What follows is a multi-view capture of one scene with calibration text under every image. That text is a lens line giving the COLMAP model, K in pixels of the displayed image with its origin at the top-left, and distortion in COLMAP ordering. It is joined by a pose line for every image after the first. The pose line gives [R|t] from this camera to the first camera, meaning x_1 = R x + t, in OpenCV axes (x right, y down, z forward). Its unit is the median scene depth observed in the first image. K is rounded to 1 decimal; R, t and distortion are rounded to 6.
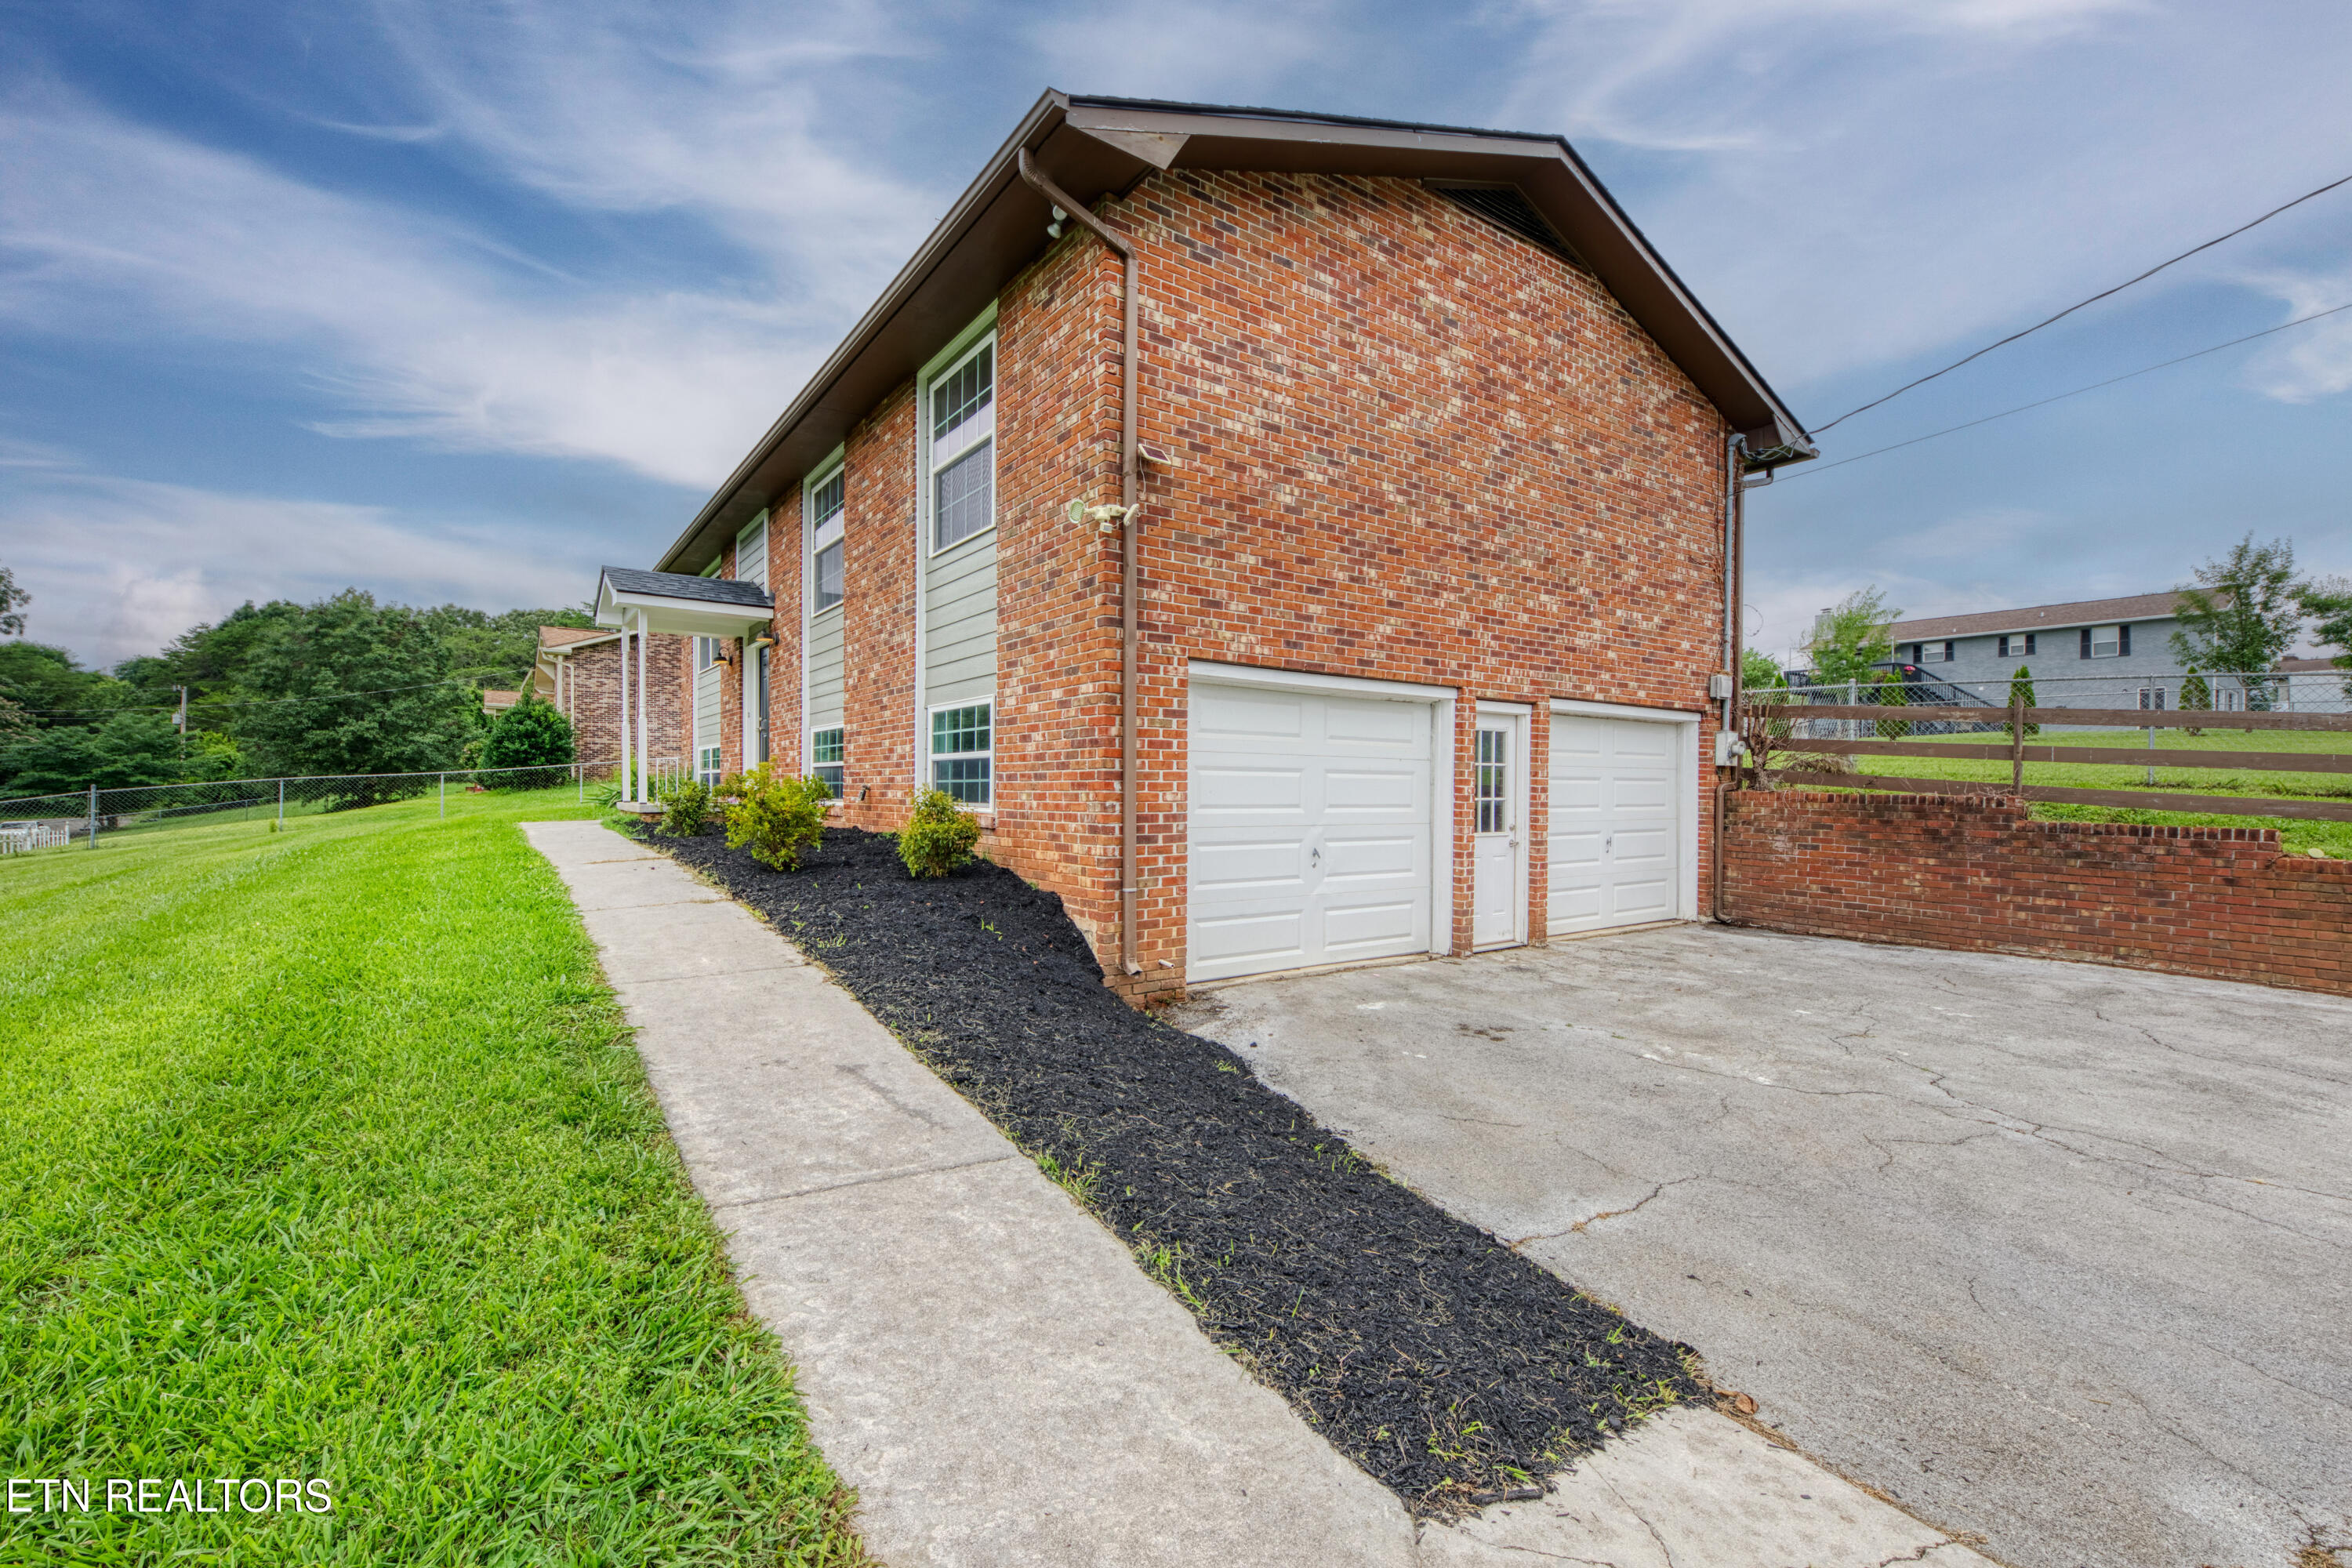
lens RADIAL K [[985.0, 0, 1168.8], [0, 985.0, 788.3], [0, 0, 1]] dist [0.004322, -0.000450]
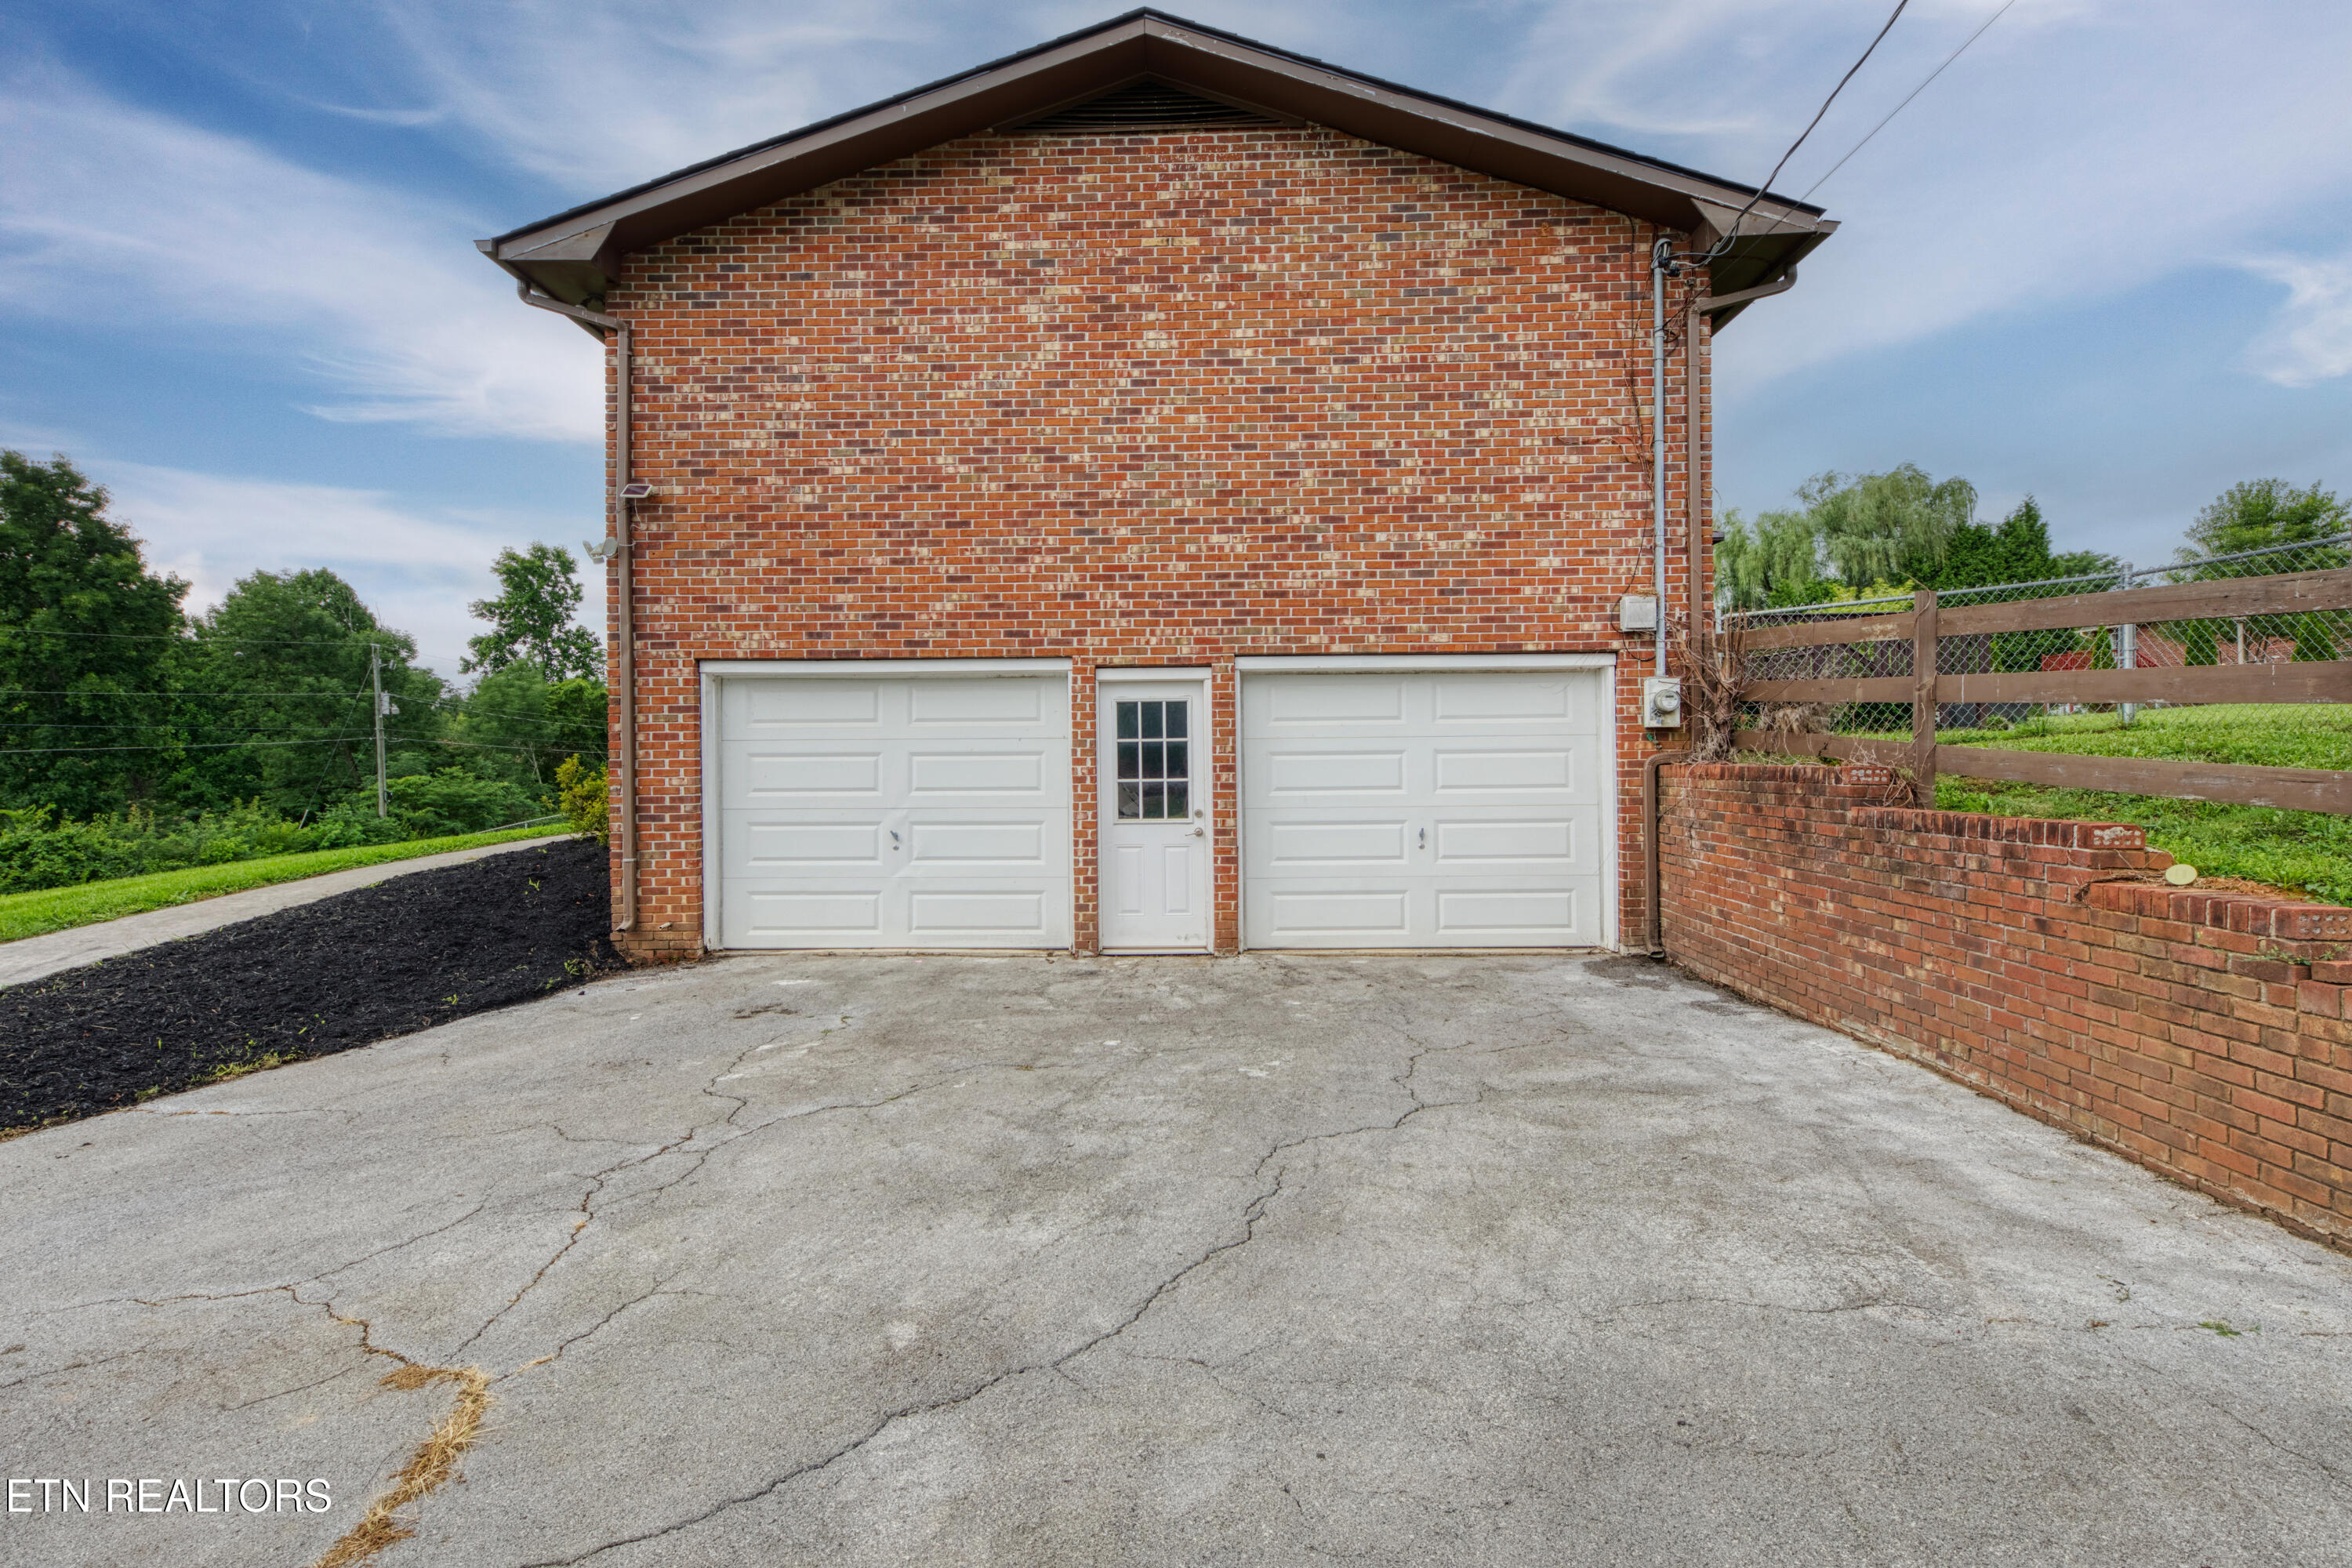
lens RADIAL K [[1078.6, 0, 1164.3], [0, 1078.6, 761.6], [0, 0, 1]] dist [0.004624, 0.000400]
pose [[0.805636, -0.021401, -0.592024, 0.912097], [0.013822, 0.999754, -0.017331, 0.011430], [0.592250, 0.005780, 0.805734, 0.244255]]
